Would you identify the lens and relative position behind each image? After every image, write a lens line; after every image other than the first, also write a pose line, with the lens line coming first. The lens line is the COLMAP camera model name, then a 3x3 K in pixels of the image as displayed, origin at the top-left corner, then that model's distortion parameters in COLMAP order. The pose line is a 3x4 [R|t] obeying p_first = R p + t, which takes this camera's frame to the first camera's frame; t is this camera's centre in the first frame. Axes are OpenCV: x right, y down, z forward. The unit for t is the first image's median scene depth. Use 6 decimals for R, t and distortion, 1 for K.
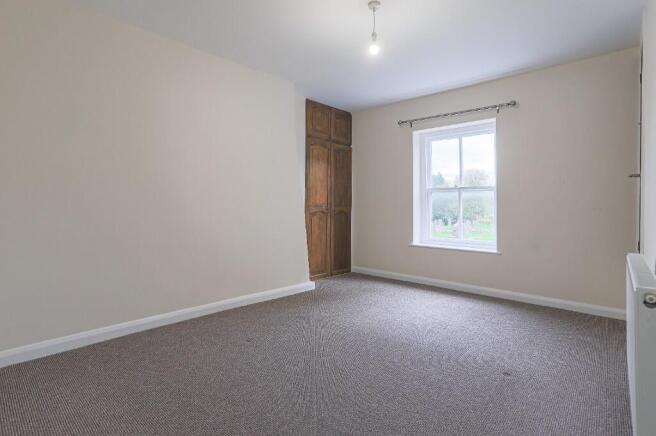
lens RADIAL K [[339.2, 0, 327.1], [0, 339.2, 218.3], [0, 0, 1]] dist [-0.001206, 0.000704]
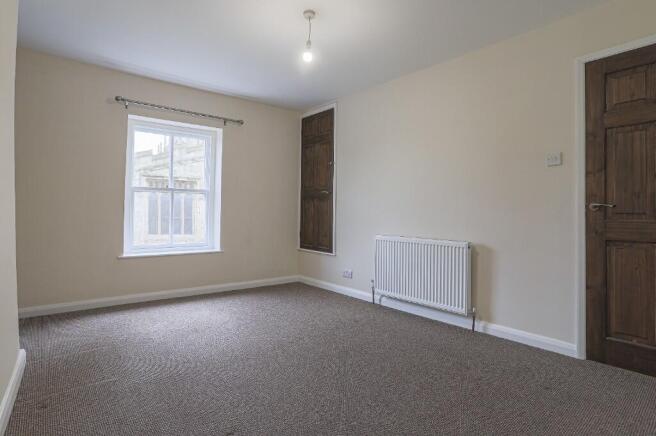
lens RADIAL K [[339.2, 0, 327.1], [0, 339.2, 218.3], [0, 0, 1]] dist [-0.001206, 0.000704]
pose [[0.167614, -0.026266, 0.985503, -0.490495], [0.022520, 0.999486, 0.022809, -0.021313], [-0.985595, 0.018371, 0.168120, 0.440650]]
